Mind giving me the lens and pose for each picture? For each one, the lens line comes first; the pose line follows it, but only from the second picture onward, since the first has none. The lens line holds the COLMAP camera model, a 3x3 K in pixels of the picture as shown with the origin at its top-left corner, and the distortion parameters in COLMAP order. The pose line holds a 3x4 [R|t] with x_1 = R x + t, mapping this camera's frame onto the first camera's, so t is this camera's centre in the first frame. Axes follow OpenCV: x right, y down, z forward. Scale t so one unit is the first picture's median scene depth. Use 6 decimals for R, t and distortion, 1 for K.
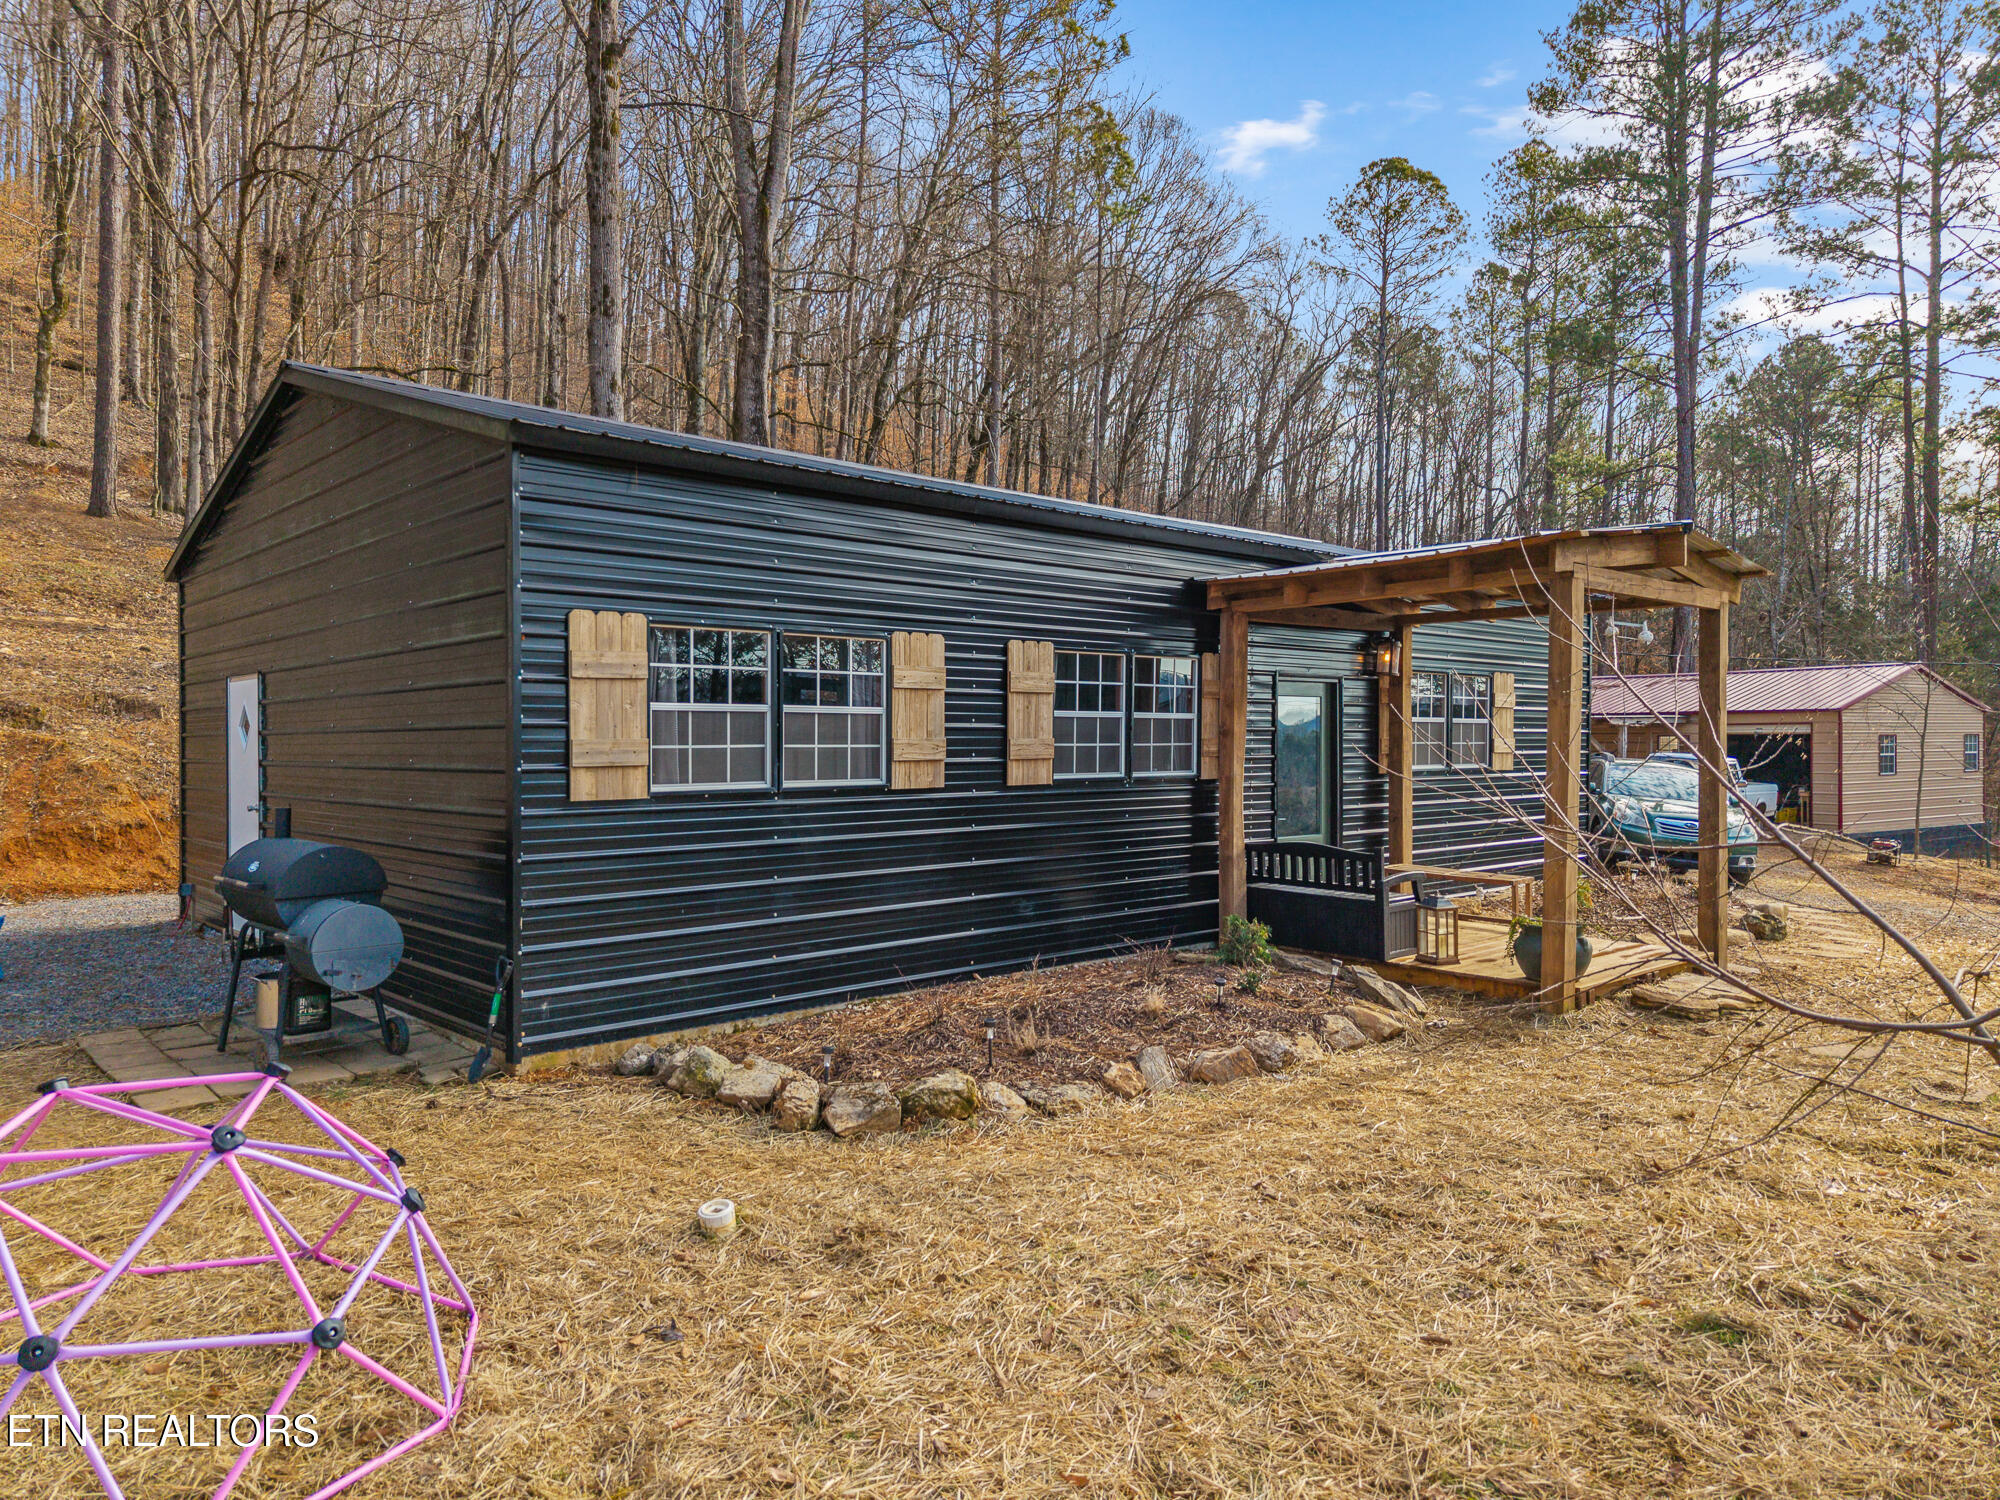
lens RADIAL K [[1337.4, 0, 996.7], [0, 1337.4, 746.6], [0, 0, 1]] dist [0.046424, -0.056271]
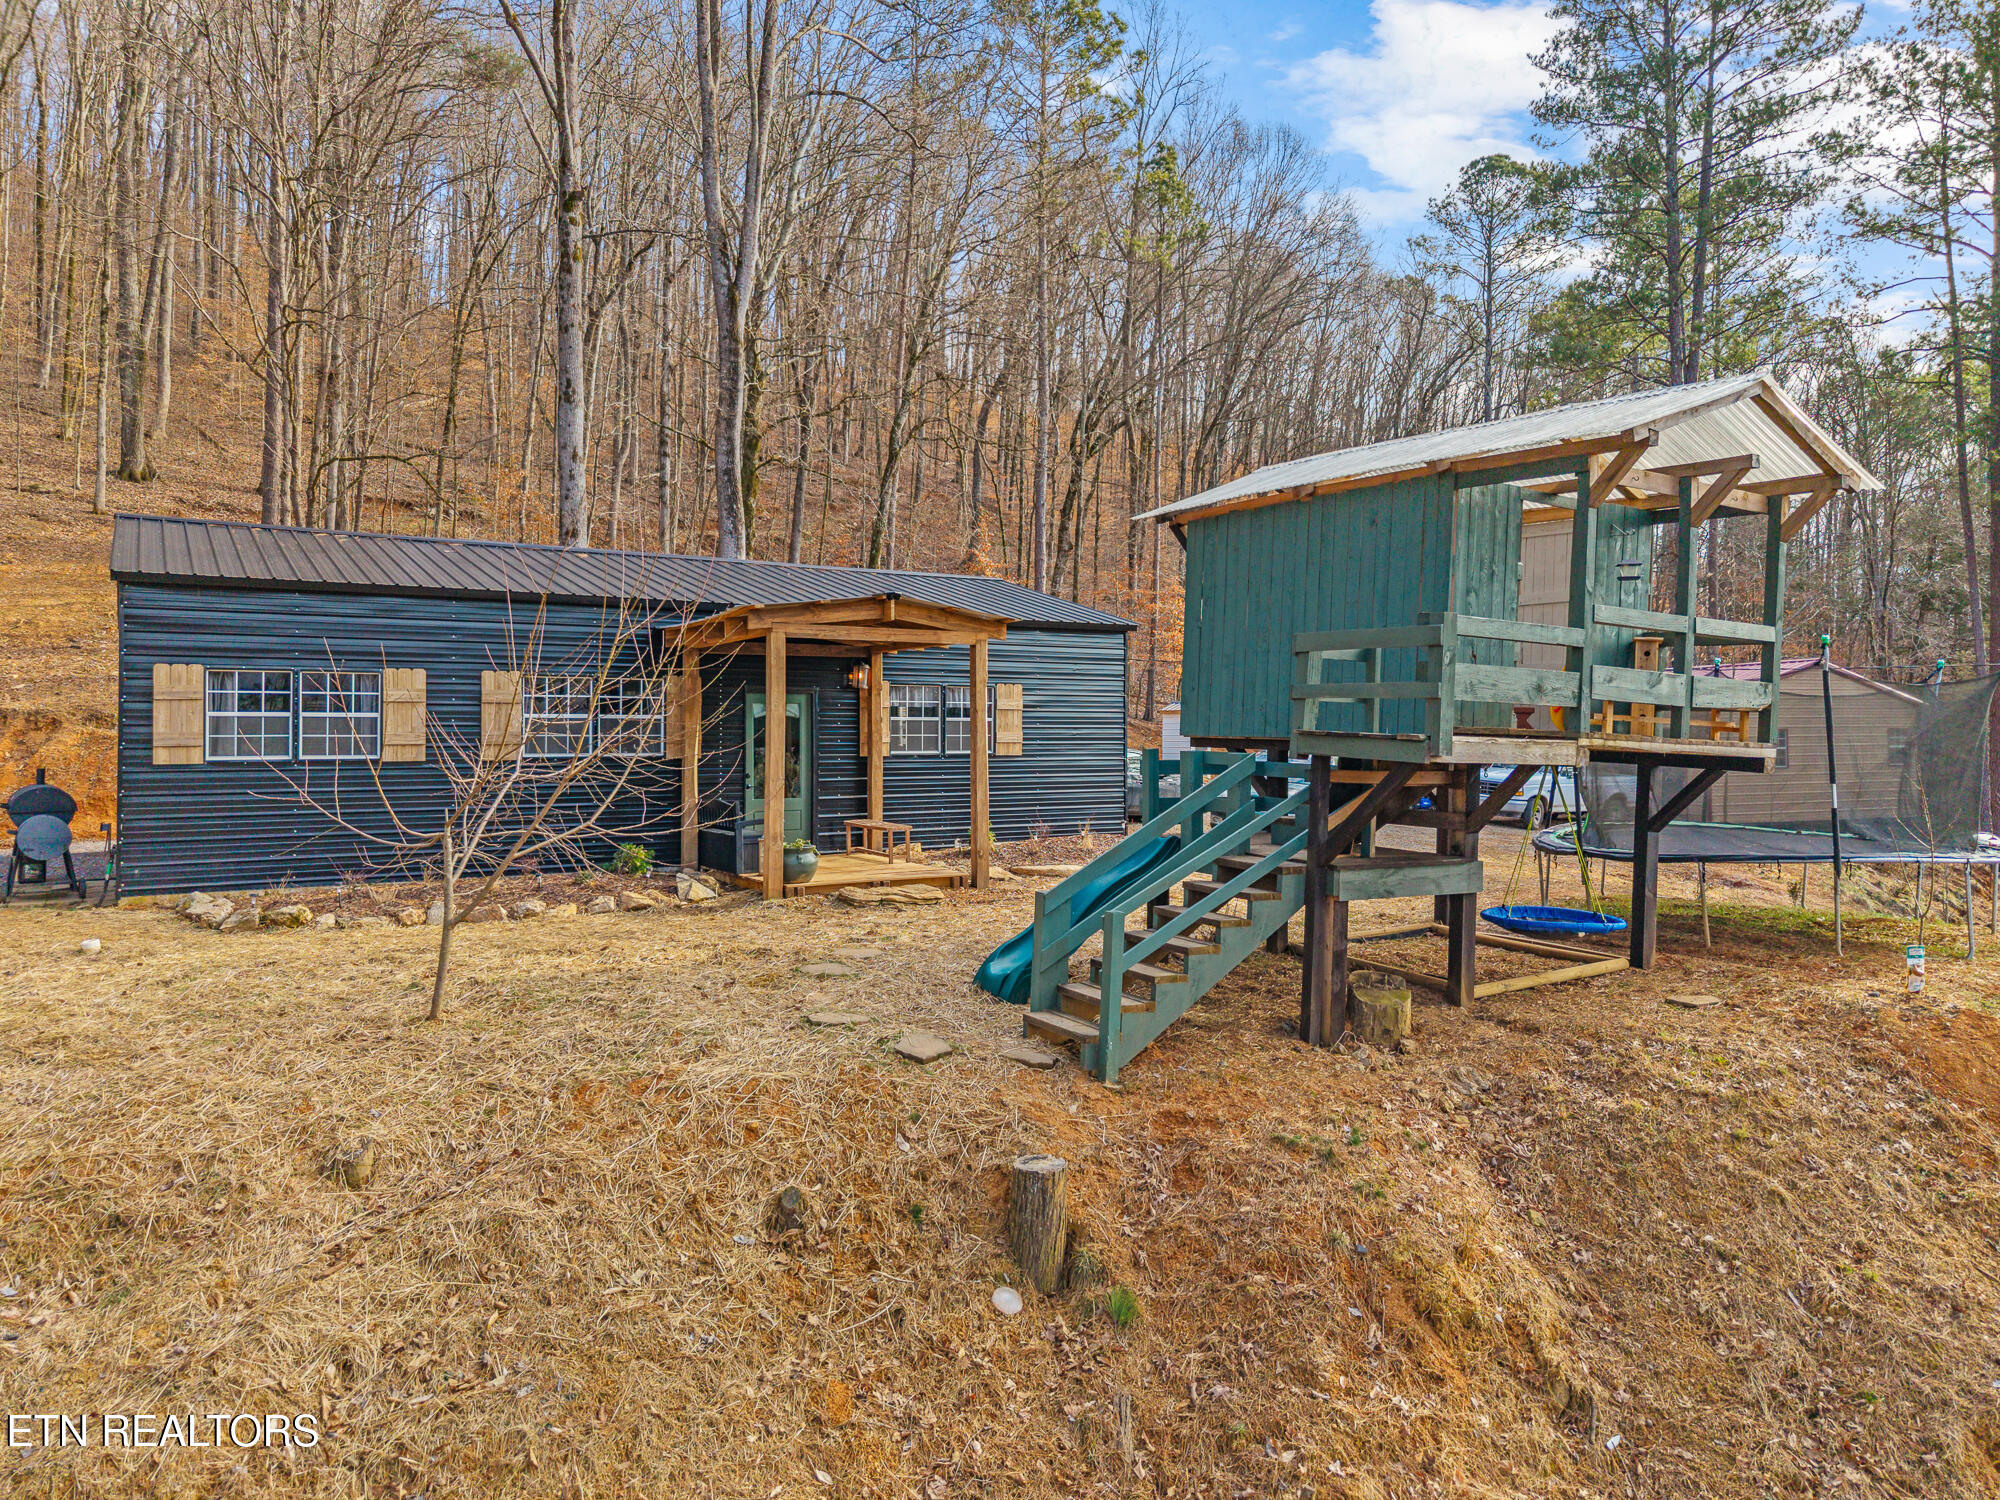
lens RADIAL K [[1384.2, 0, 996.8], [0, 1384.2, 712.3], [0, 0, 1]] dist [0.003123, 0.000611]
pose [[0.982412, -0.005270, -0.186651, 0.941415], [0.000722, 0.999701, -0.024426, 0.012303], [0.186724, 0.023862, 0.982123, -0.540855]]
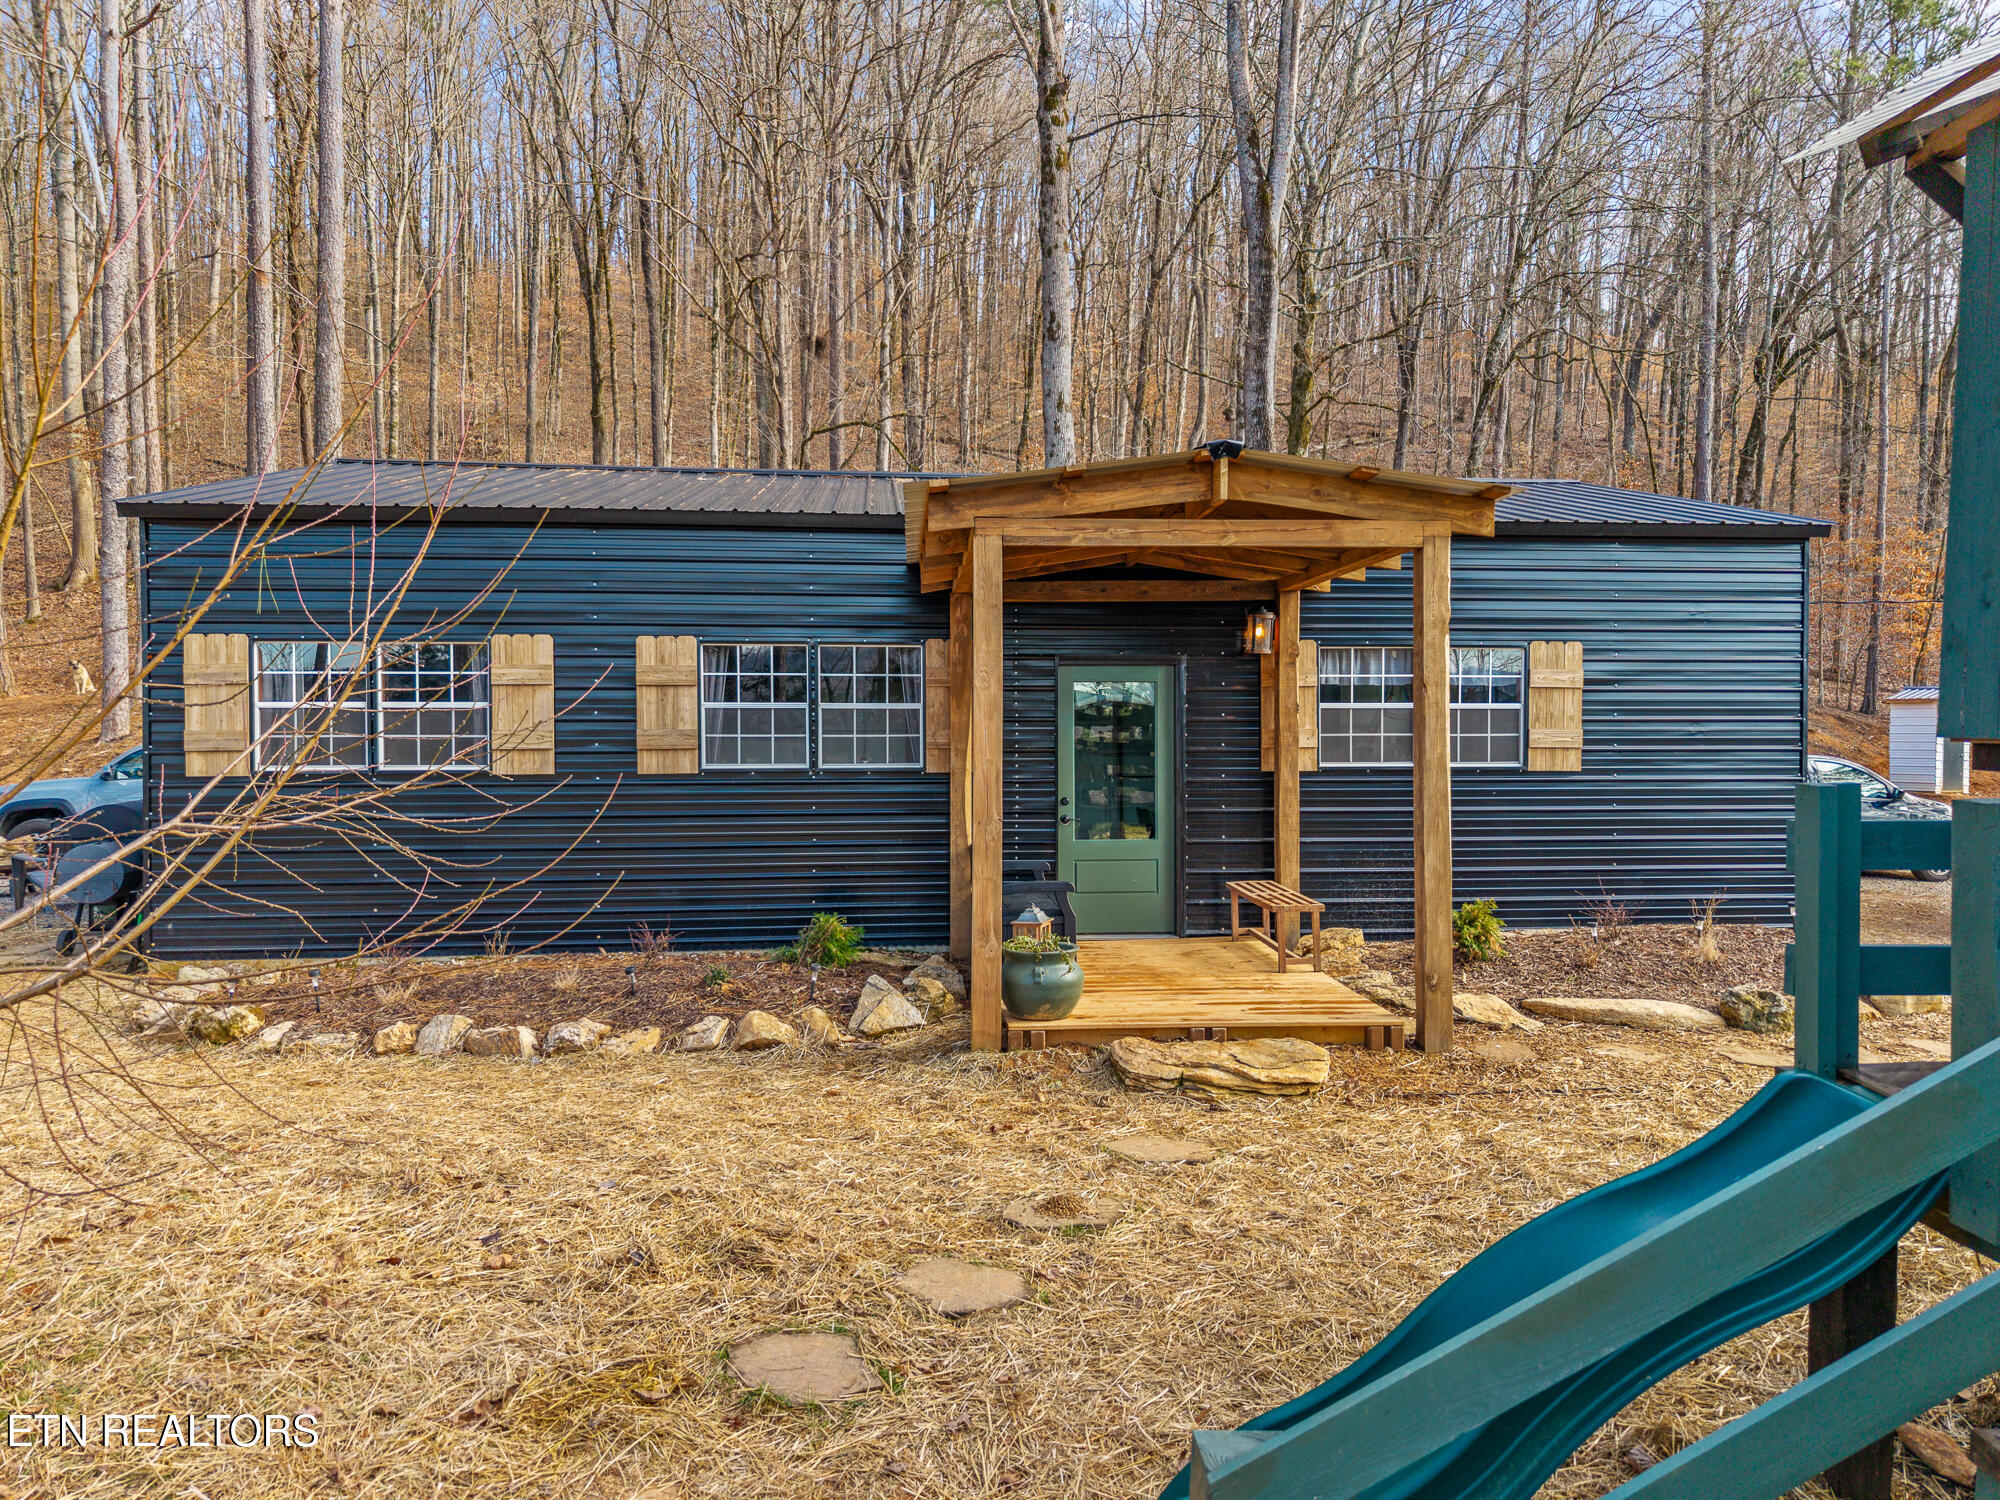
lens RADIAL K [[1337.4, 0, 996.7], [0, 1337.4, 746.6], [0, 0, 1]] dist [0.046424, -0.056271]
pose [[0.793970, 0.003726, -0.607946, 0.883854], [-0.002474, 0.999993, 0.002898, 0.003959], [0.607952, -0.000797, 0.793973, 0.327824]]
